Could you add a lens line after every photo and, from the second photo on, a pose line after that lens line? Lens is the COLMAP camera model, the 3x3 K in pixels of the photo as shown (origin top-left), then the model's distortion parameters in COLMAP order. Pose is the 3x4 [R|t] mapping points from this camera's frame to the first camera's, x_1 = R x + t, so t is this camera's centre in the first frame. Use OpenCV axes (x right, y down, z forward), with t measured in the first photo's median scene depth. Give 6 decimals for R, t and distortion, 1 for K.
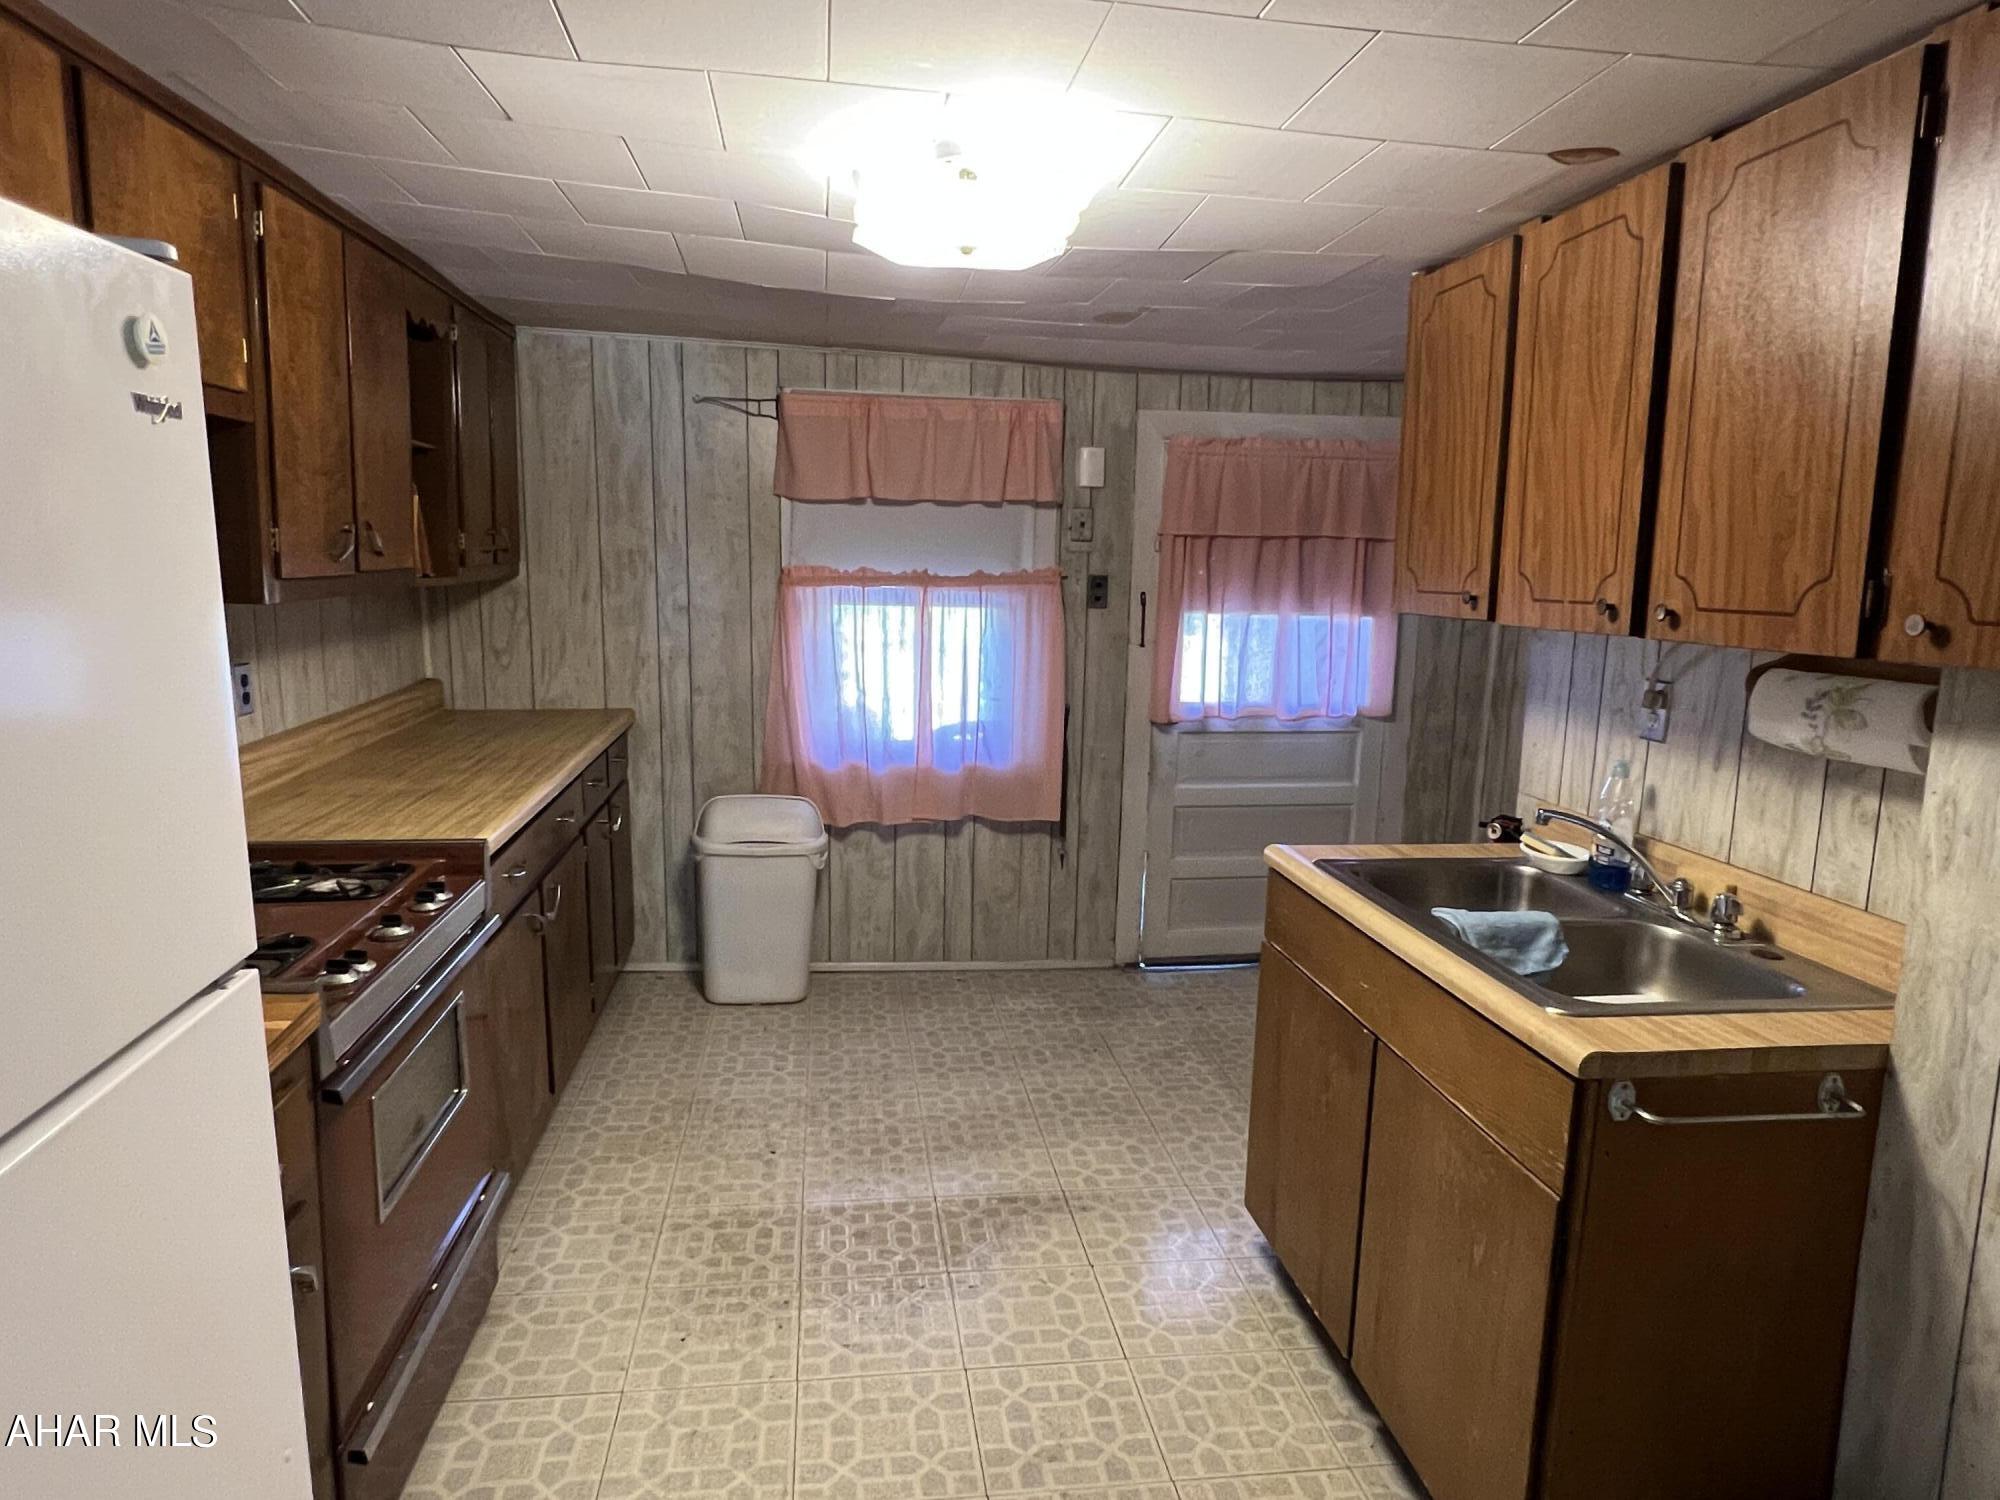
lens RADIAL K [[1212.7, 0, 1010.7], [0, 1212.7, 749.8], [0, 0, 1]] dist [-0.003866, -0.001155]
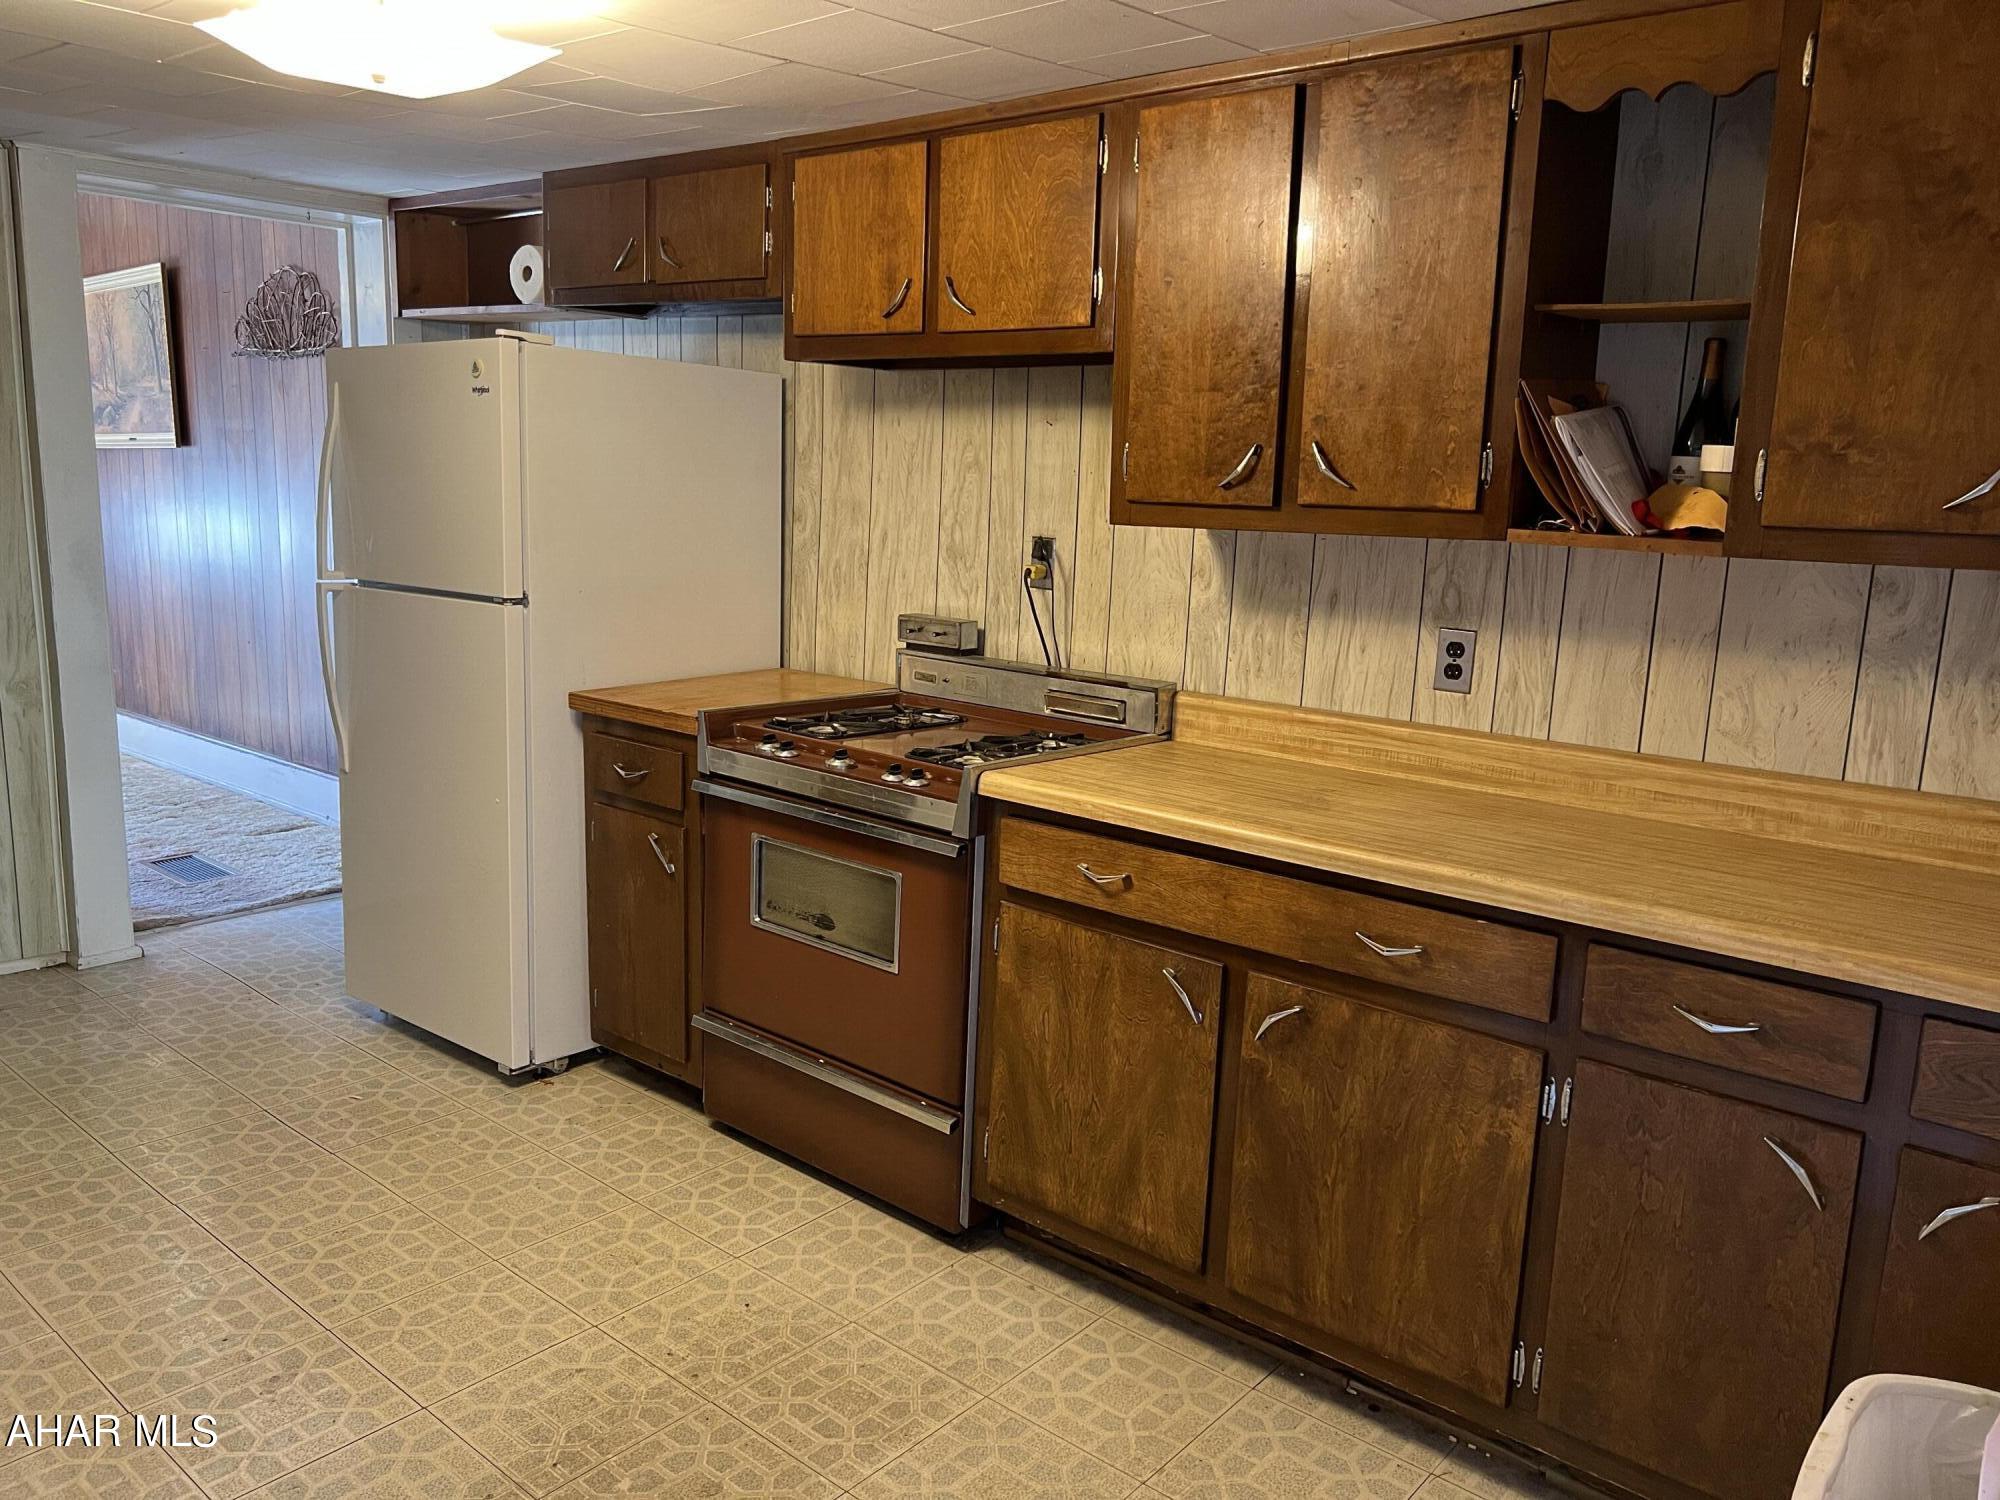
lens RADIAL K [[1511.0, 0, 1004.3], [0, 1511.0, 746.6], [0, 0, 1]] dist [0.030557, -0.001632]
pose [[-0.755685, 0.068973, -0.651293, 0.346500], [-0.154561, 0.947570, 0.279683, -0.307493], [0.636436, 0.312017, -0.705404, 2.039540]]
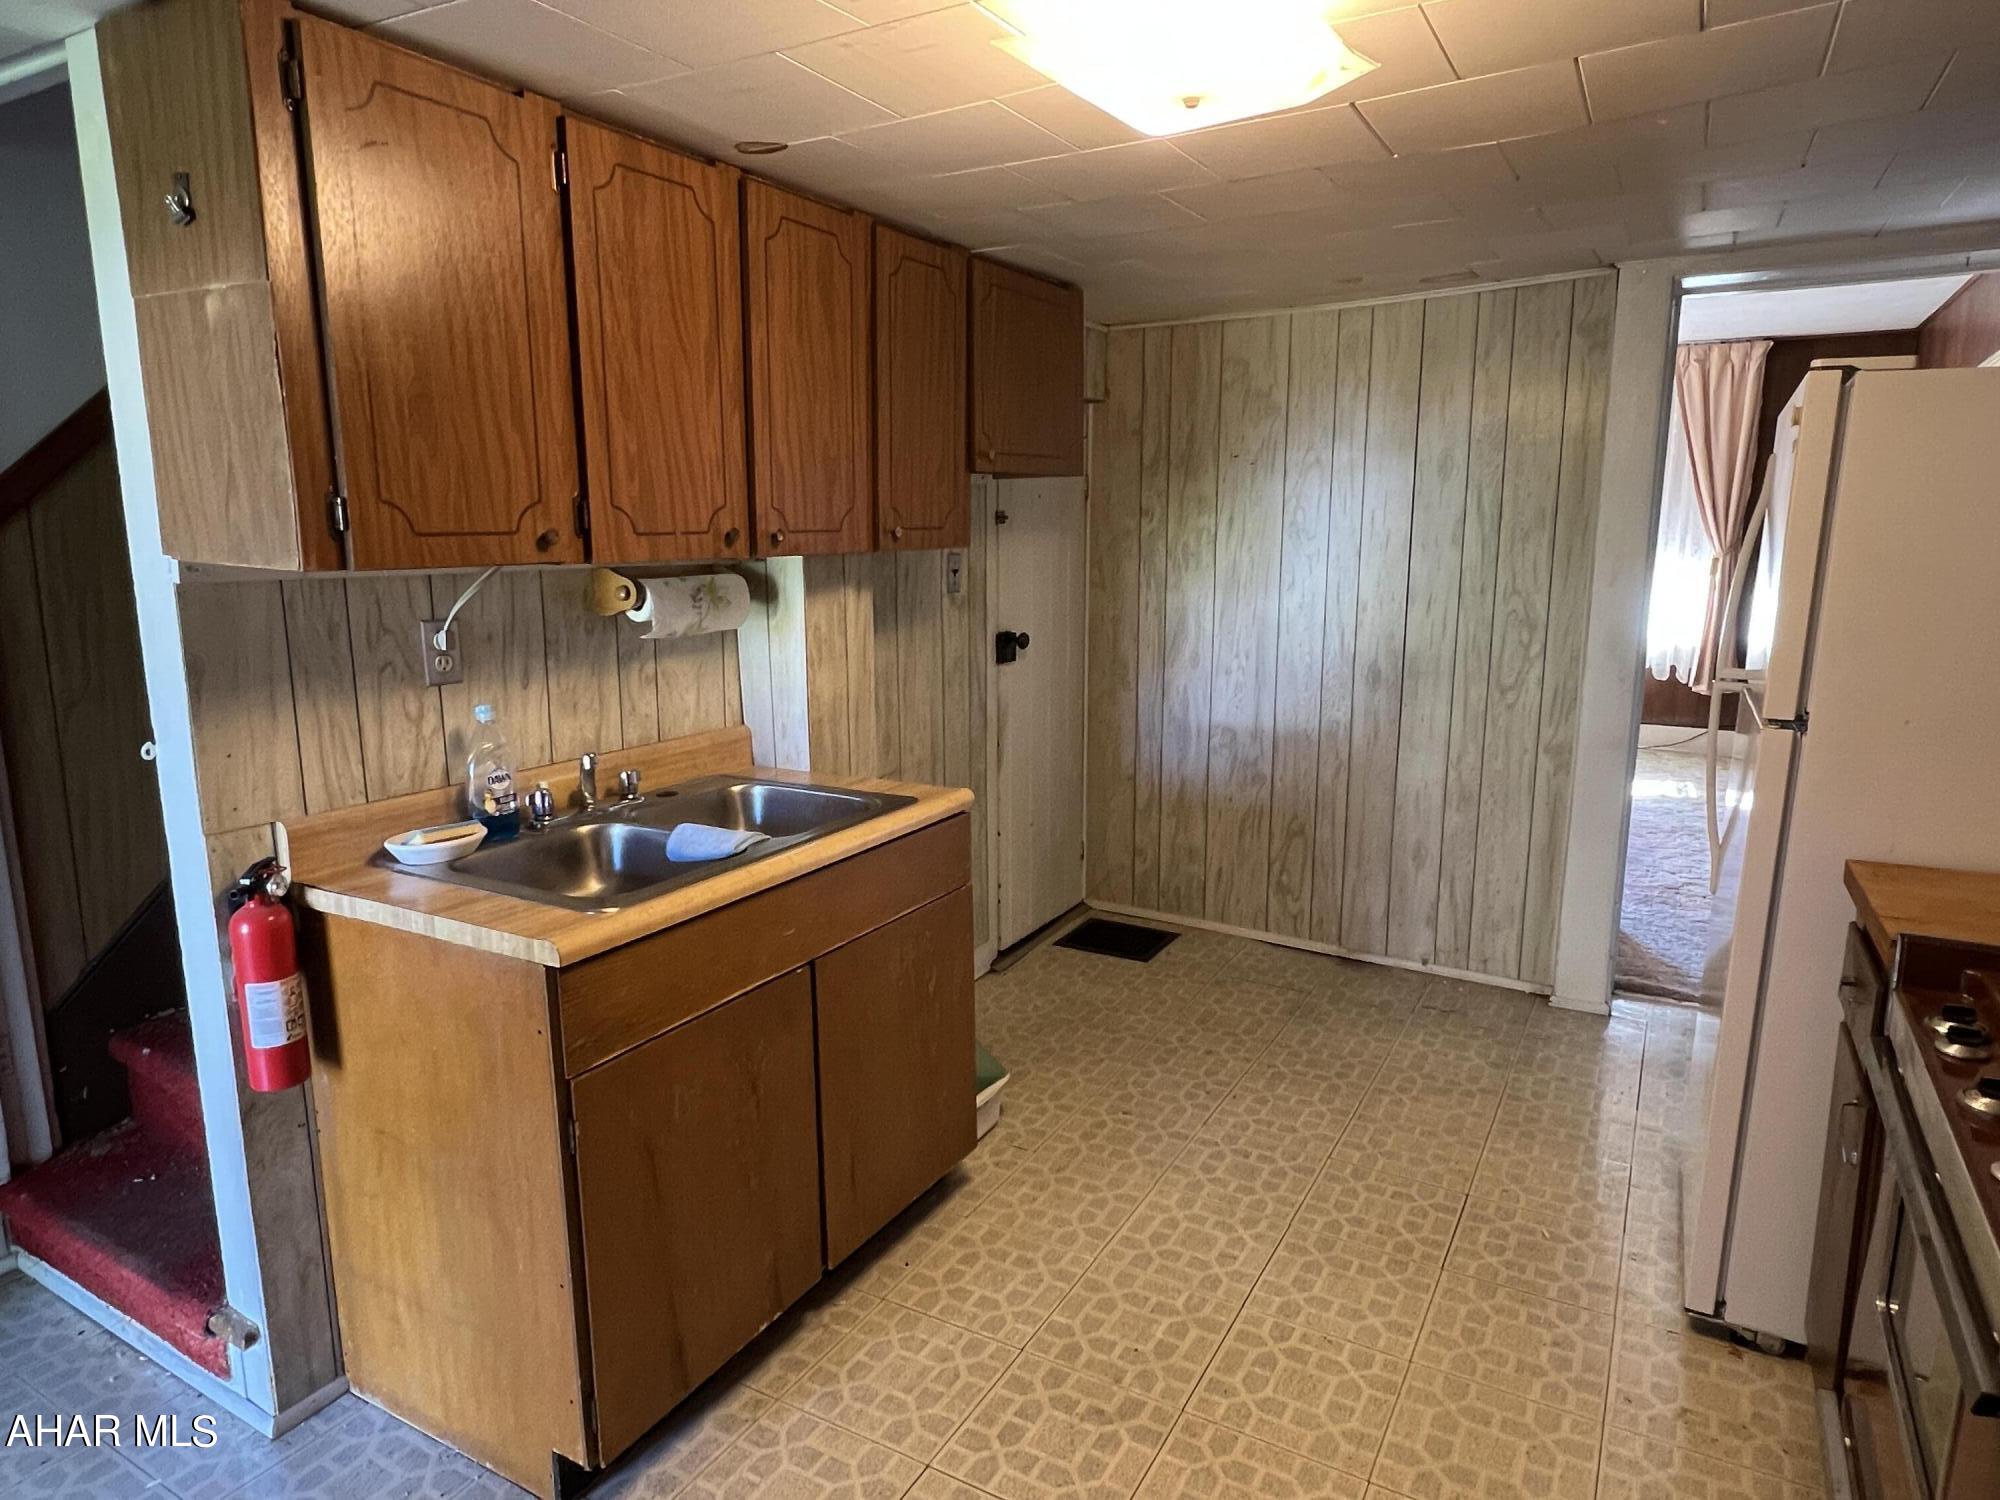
lens RADIAL K [[1212.7, 0, 1006.9], [0, 1212.7, 745.0], [0, 0, 1]] dist [-0.003866, -0.001155]
pose [[-0.788680, -0.138073, 0.599099, -0.423088], [0.072558, 0.946742, 0.313712, -0.251110], [-0.610507, 0.290888, -0.736658, 1.607407]]
